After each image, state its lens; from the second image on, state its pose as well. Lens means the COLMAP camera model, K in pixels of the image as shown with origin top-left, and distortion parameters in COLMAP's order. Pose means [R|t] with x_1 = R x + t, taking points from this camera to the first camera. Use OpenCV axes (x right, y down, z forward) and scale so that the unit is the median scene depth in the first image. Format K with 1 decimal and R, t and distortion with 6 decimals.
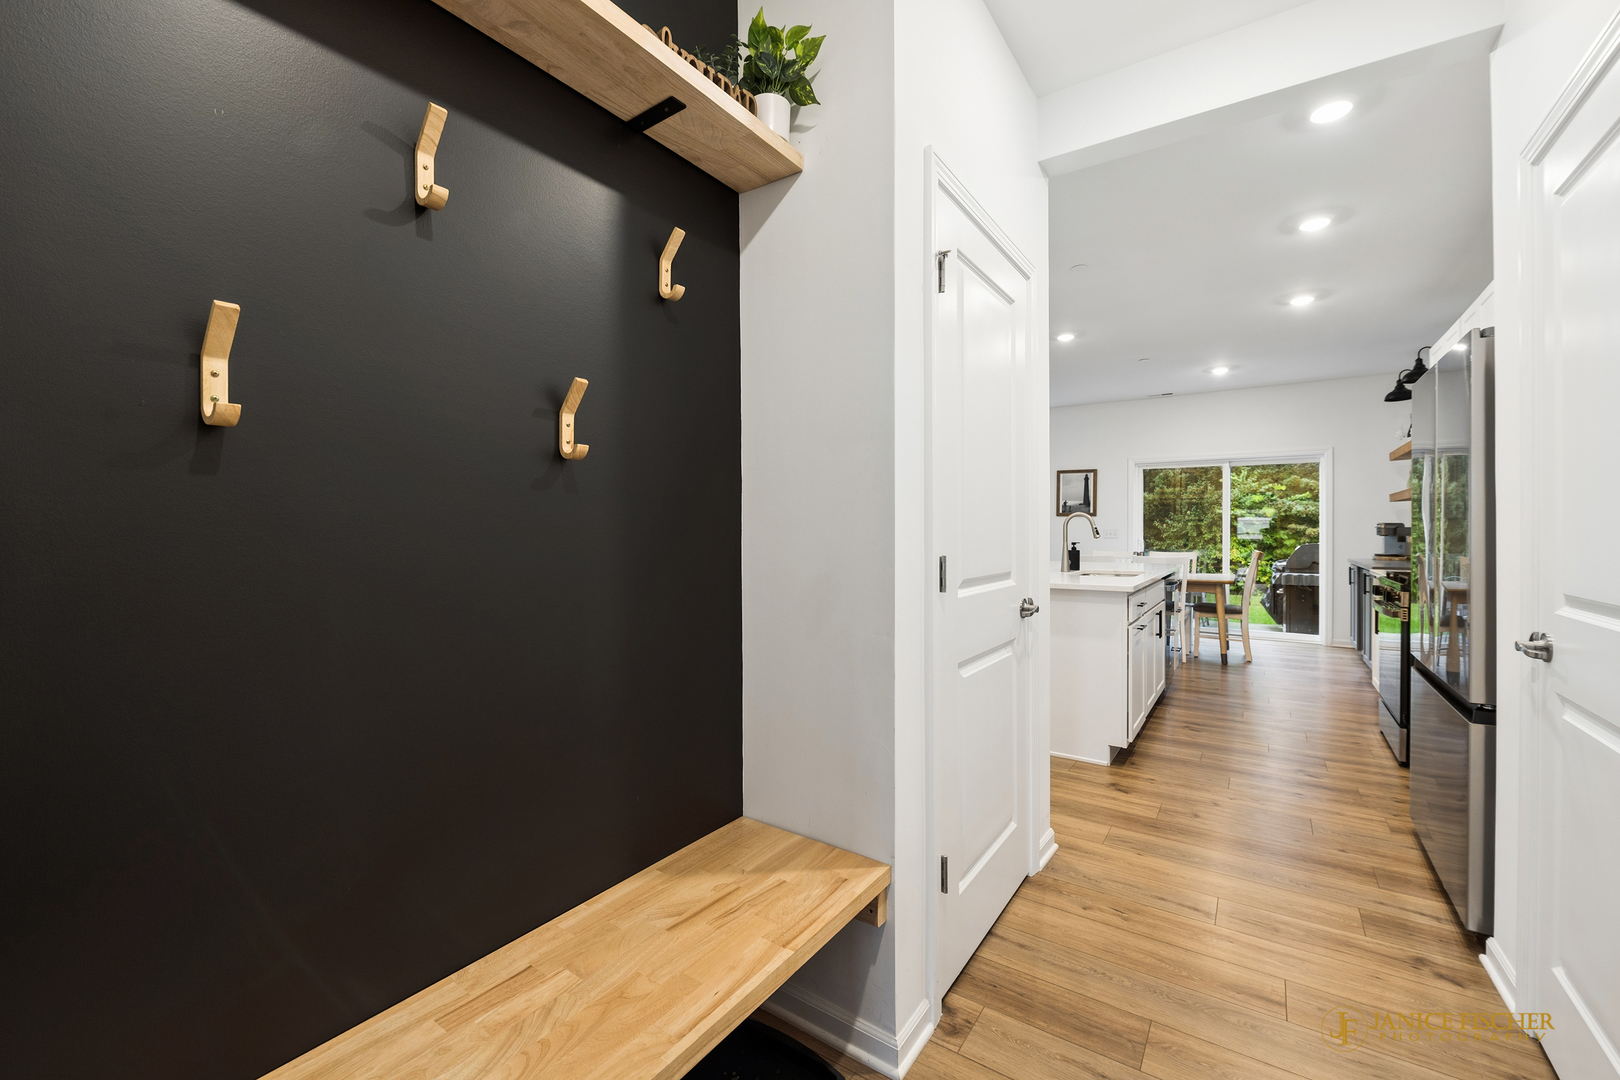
lens RADIAL K [[667.3, 0, 809.7], [0, 667.3, 529.8], [0, 0, 1]] dist [-0.001837, -0.000219]
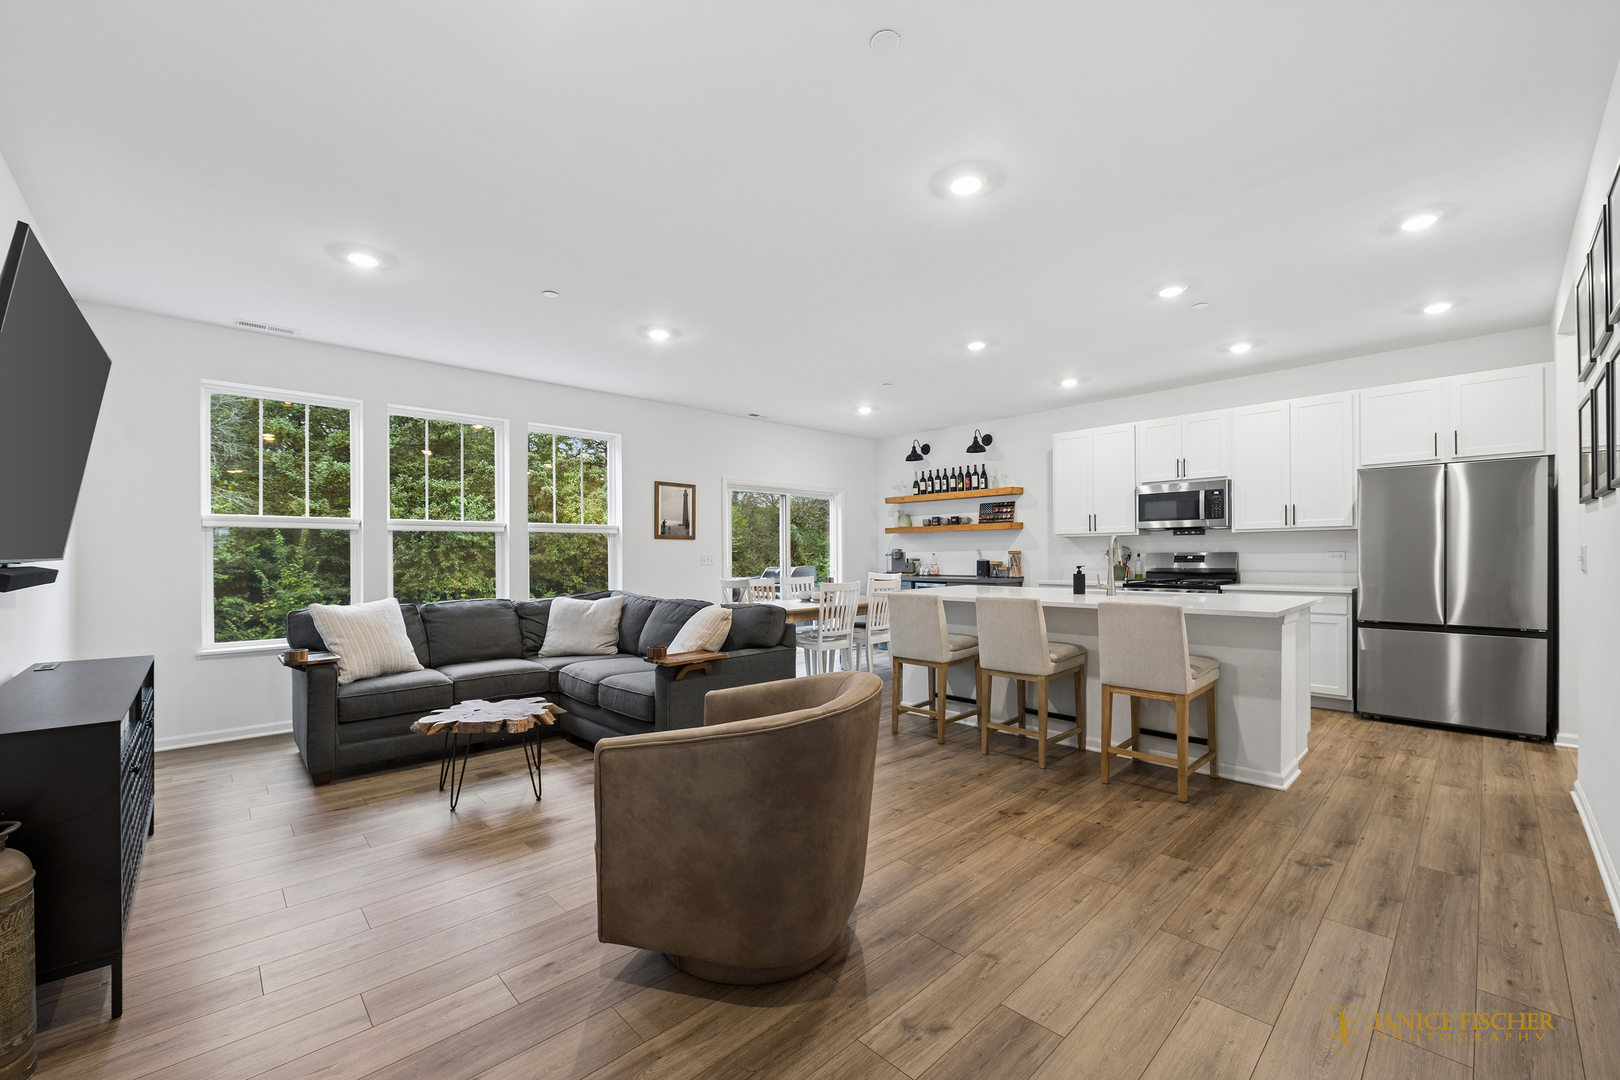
lens RADIAL K [[648.5, 0, 811.1], [0, 648.5, 554.4], [0, 0, 1]] dist [-0.013534, -0.000306]
pose [[0.212685, -0.000660, 0.977121, -0.426975], [0.006886, 0.999976, -0.000823, 0.000250], [-0.977096, 0.006903, 0.212685, 0.815750]]
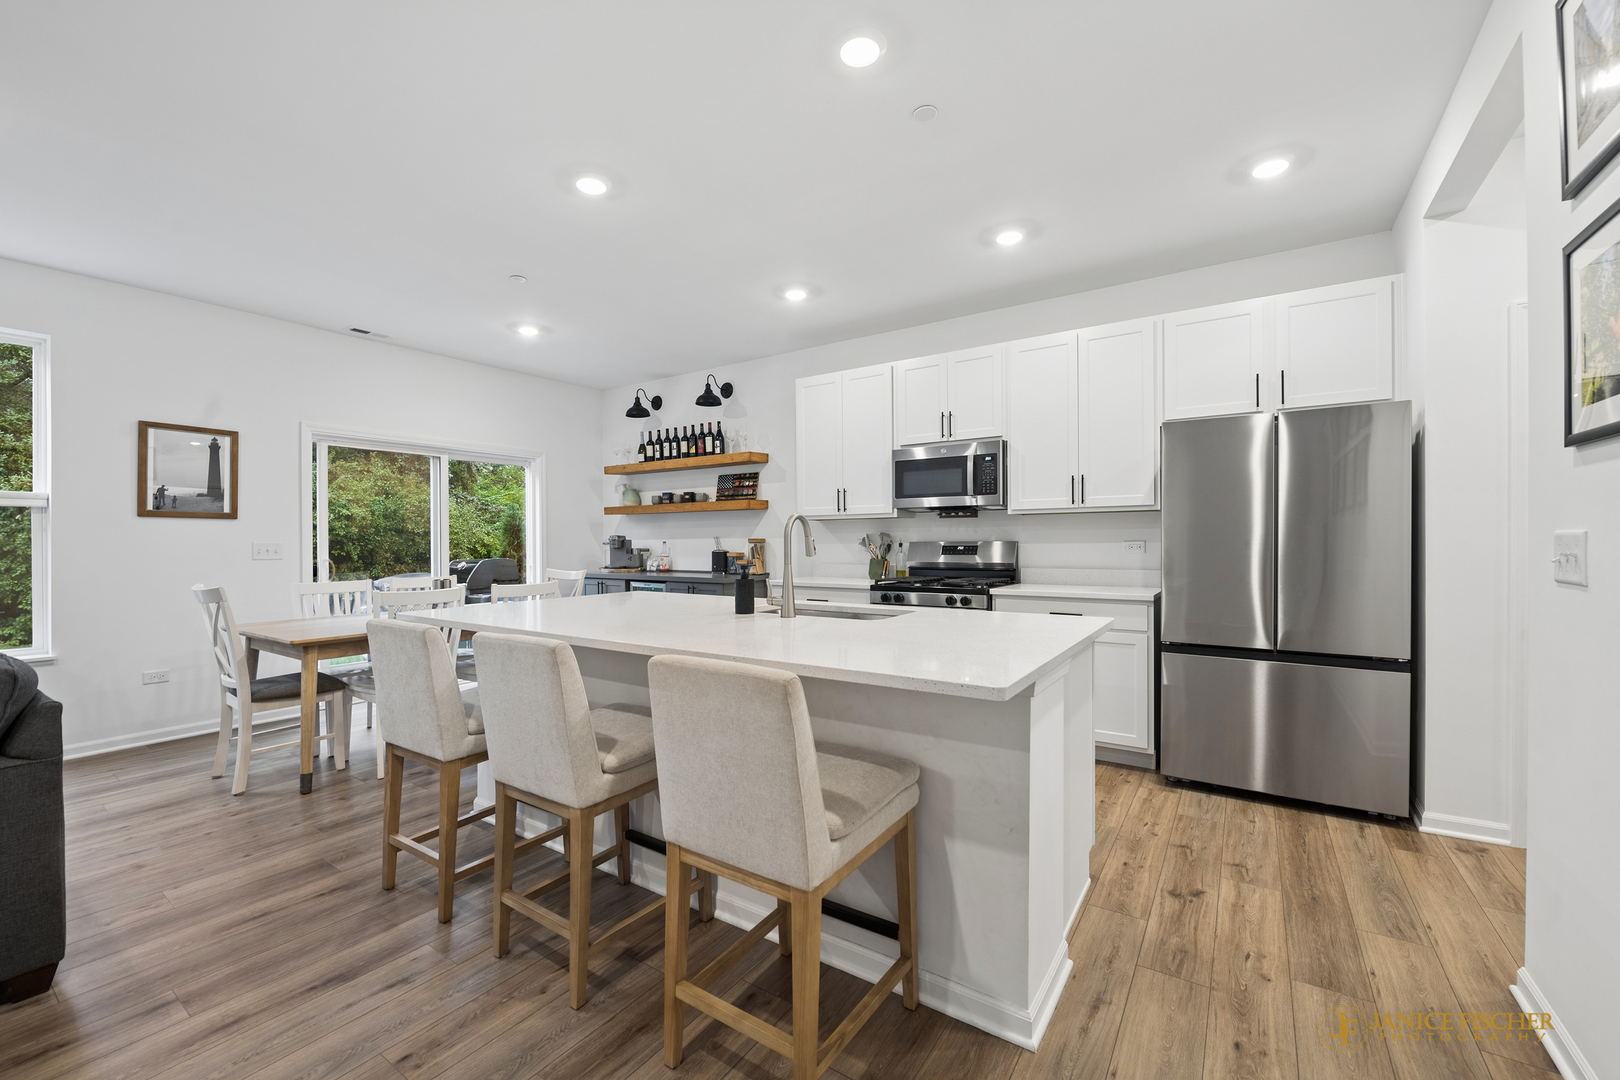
lens RADIAL K [[652.4, 0, 810.0], [0, 652.4, 540.0], [0, 0, 1]] dist [-0.010700, -0.000456]
pose [[-0.006509, 0.000909, 0.999978, -0.112975], [0.005231, 0.999986, -0.000875, -0.001049], [-0.999965, 0.005225, -0.006514, 0.654379]]
